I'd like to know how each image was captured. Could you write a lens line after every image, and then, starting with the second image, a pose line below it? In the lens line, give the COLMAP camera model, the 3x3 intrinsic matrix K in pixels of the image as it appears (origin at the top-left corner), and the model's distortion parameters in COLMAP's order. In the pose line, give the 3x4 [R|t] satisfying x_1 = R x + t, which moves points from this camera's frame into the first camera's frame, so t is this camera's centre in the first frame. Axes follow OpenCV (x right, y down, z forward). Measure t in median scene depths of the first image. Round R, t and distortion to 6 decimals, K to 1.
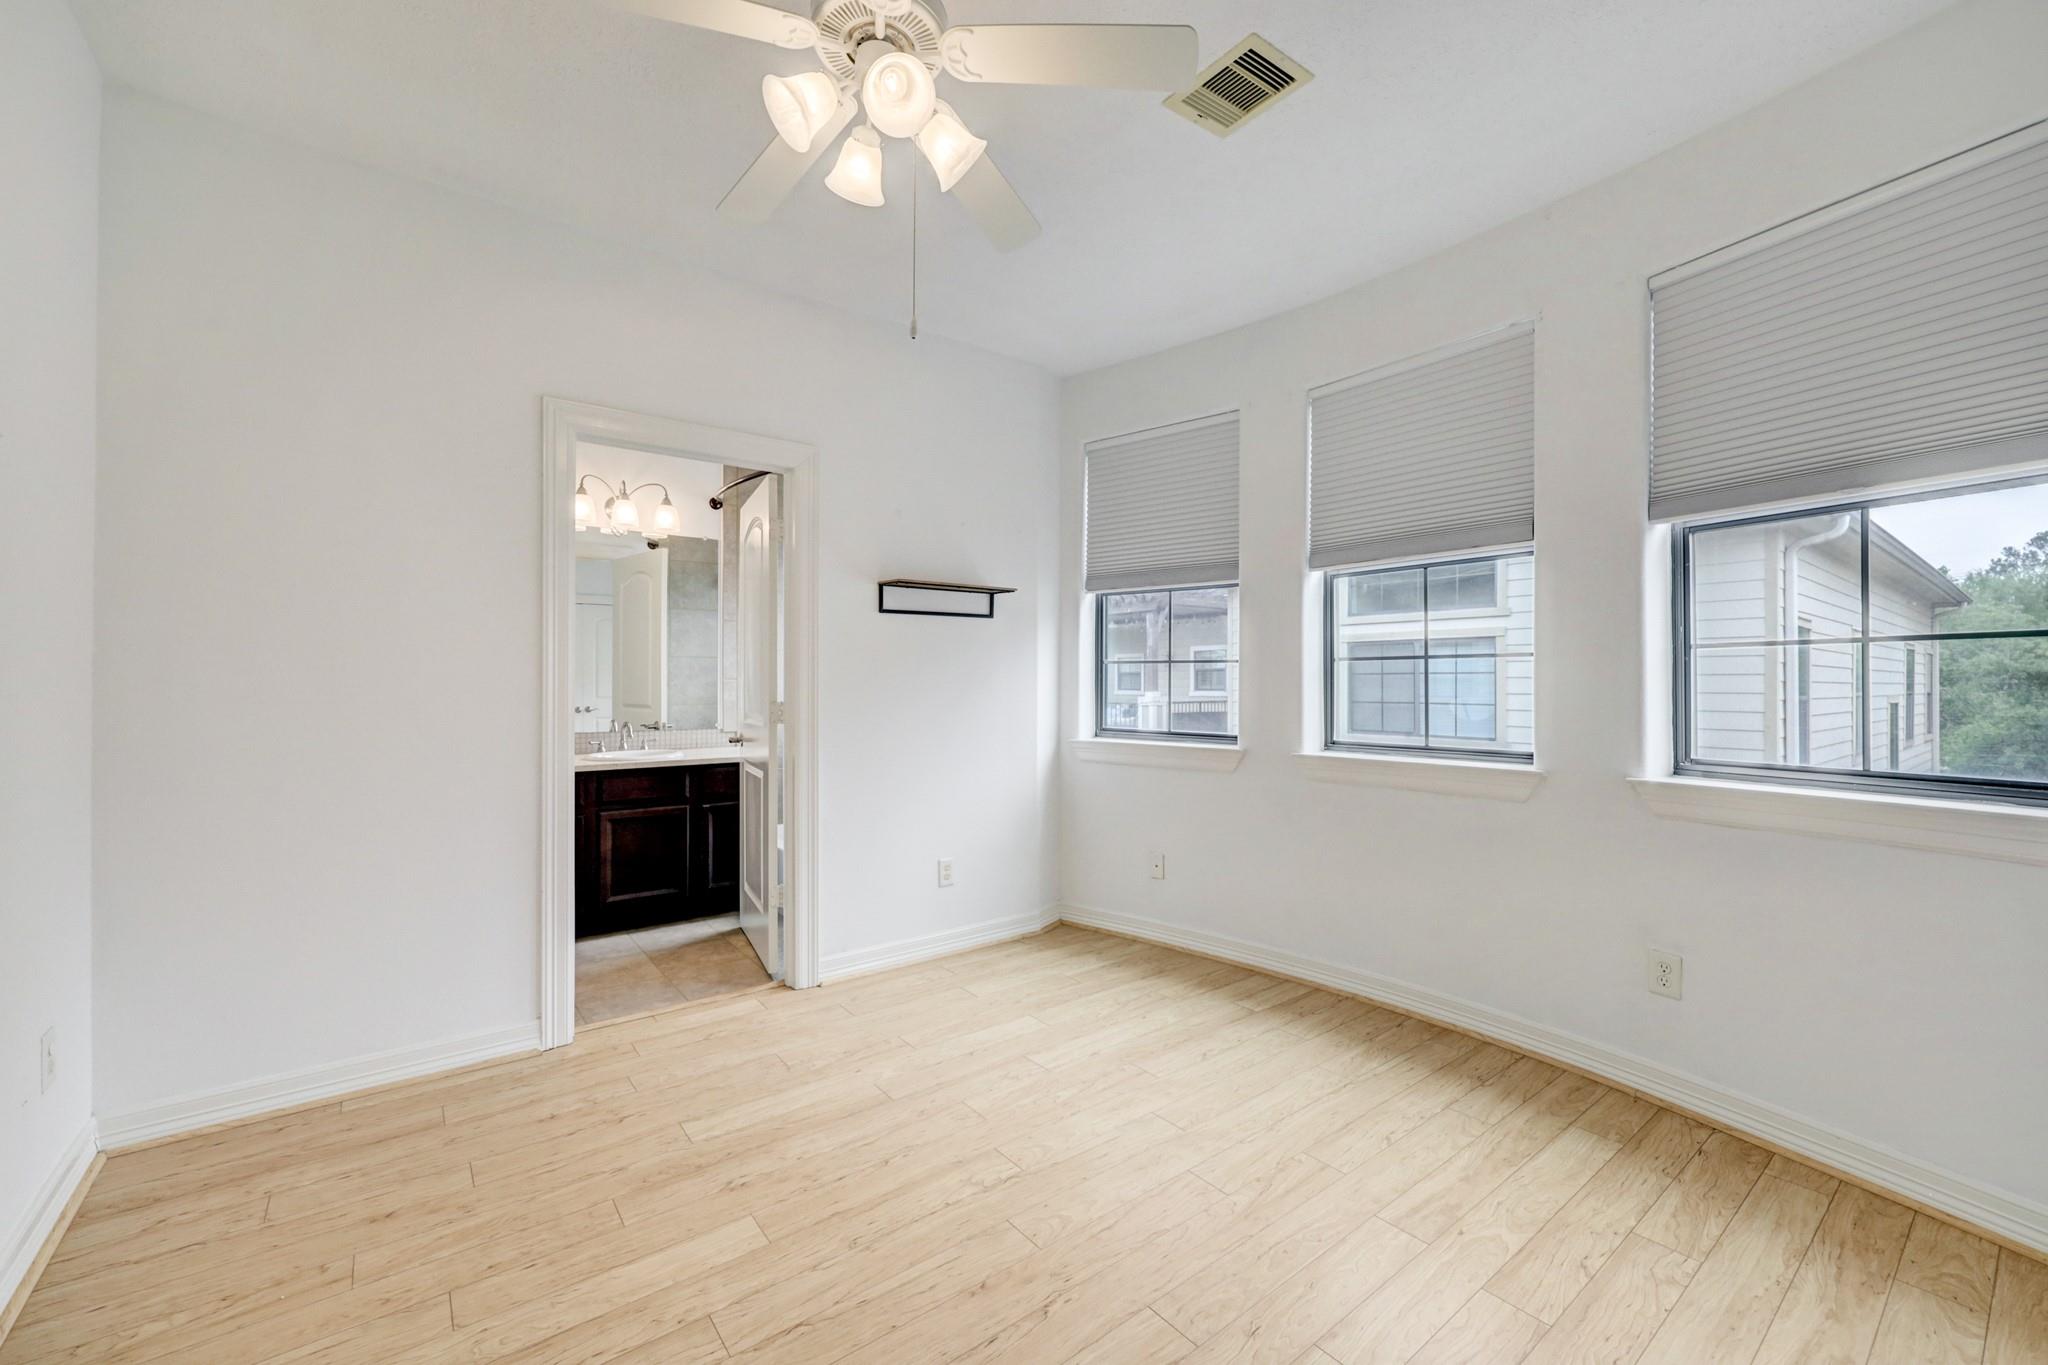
lens RADIAL K [[842.6, 0, 1032.4], [0, 842.6, 666.9], [0, 0, 1]] dist [0.000156, -0.000029]
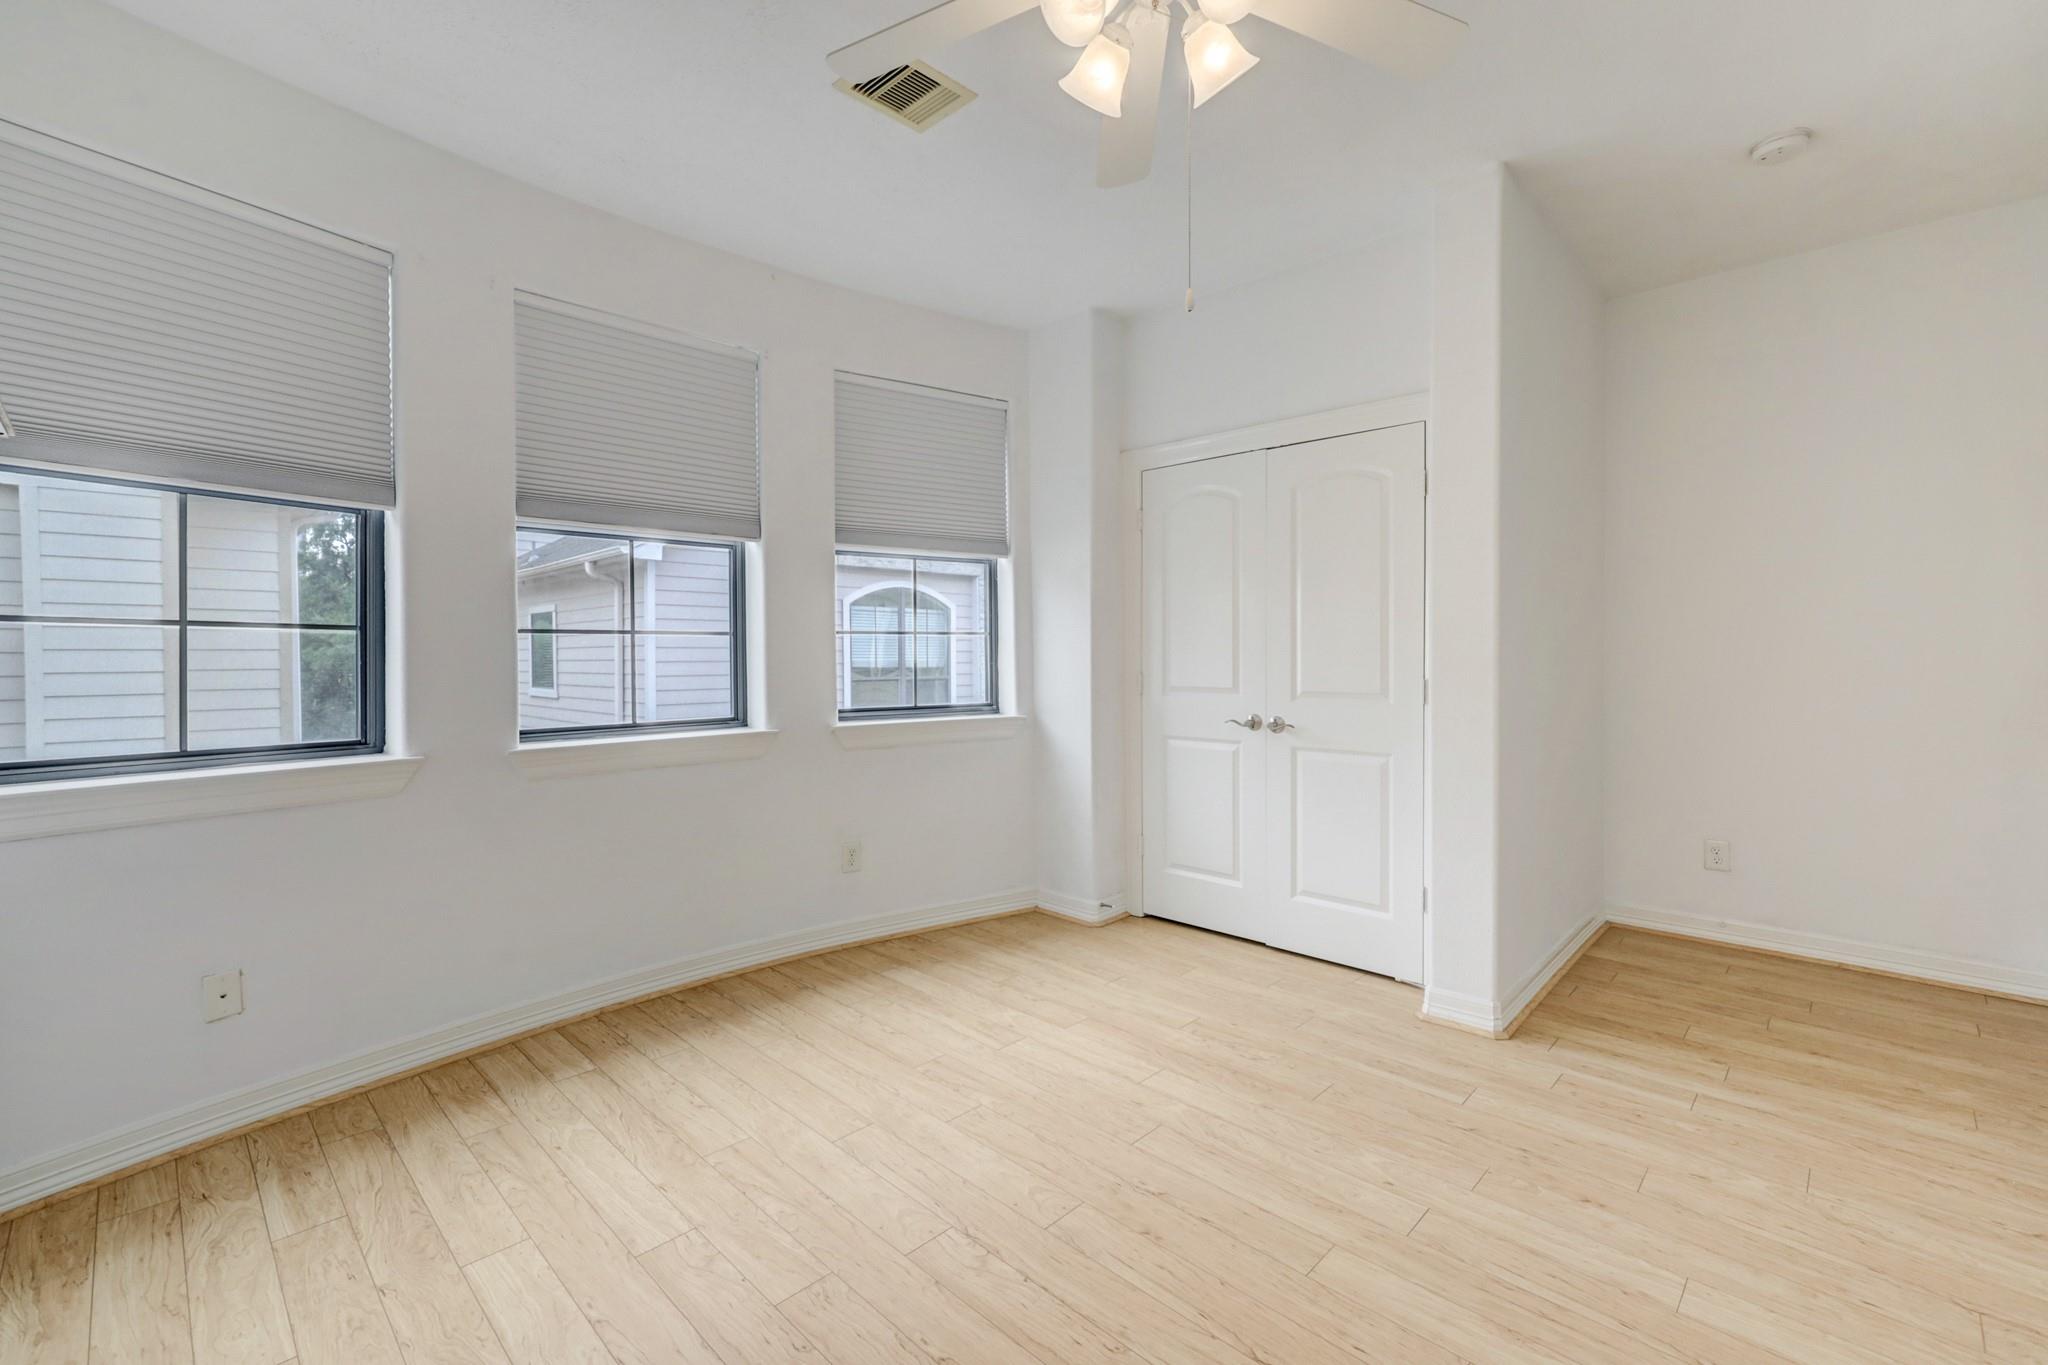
lens RADIAL K [[842.6, 0, 1032.4], [0, 842.6, 666.9], [0, 0, 1]] dist [0.000156, -0.000029]
pose [[-0.129279, -0.010890, 0.991548, -0.610920], [-0.012756, 0.999875, 0.009318, 0.014254], [-0.991526, -0.011444, -0.129402, 0.732983]]
